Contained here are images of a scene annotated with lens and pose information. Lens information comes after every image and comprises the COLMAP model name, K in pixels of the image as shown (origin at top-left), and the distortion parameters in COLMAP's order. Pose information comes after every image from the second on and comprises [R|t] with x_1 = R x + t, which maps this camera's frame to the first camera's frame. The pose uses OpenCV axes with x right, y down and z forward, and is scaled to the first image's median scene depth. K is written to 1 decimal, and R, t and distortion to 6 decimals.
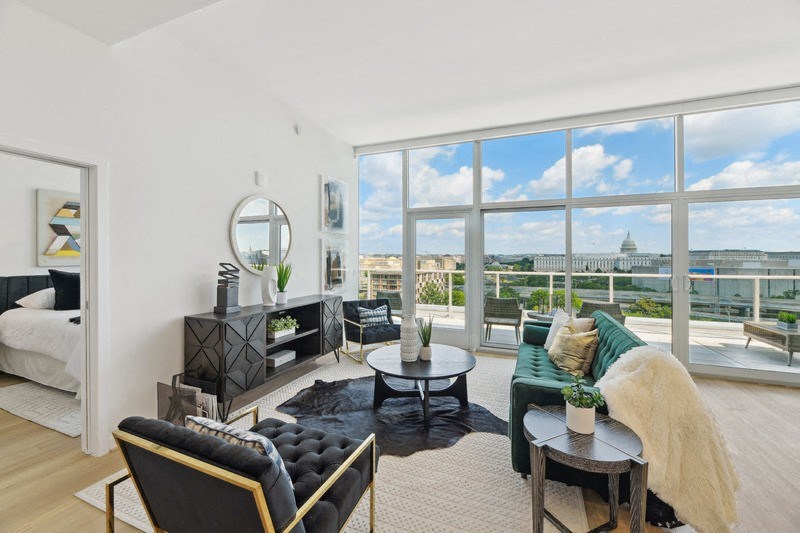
lens RADIAL K [[330.8, 0, 401.1], [0, 330.8, 258.9], [0, 0, 1]] dist [0.004498, -0.000039]
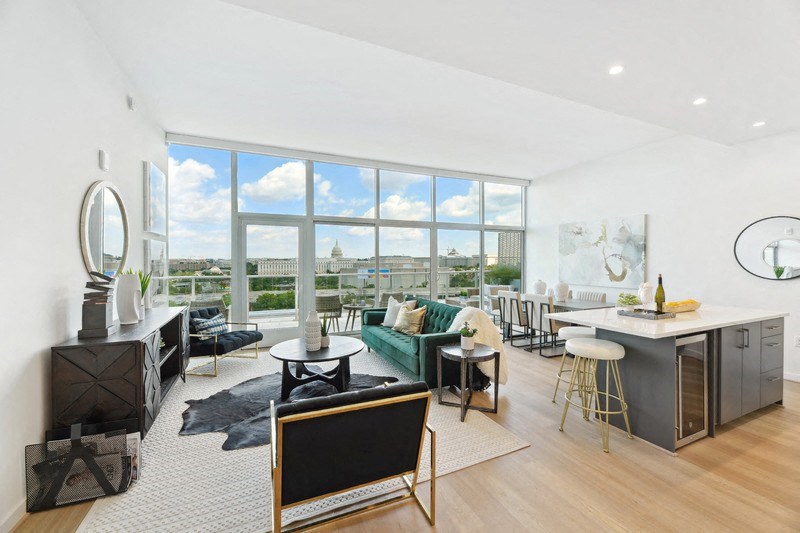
lens RADIAL K [[330.8, 0, 398.0], [0, 330.8, 264.8], [0, 0, 1]] dist [0.004498, -0.000039]
pose [[0.689573, -0.011859, 0.724119, -0.396512], [0.008709, 0.999929, 0.008083, -0.001285], [-0.724164, 0.000733, 0.689627, -0.016481]]
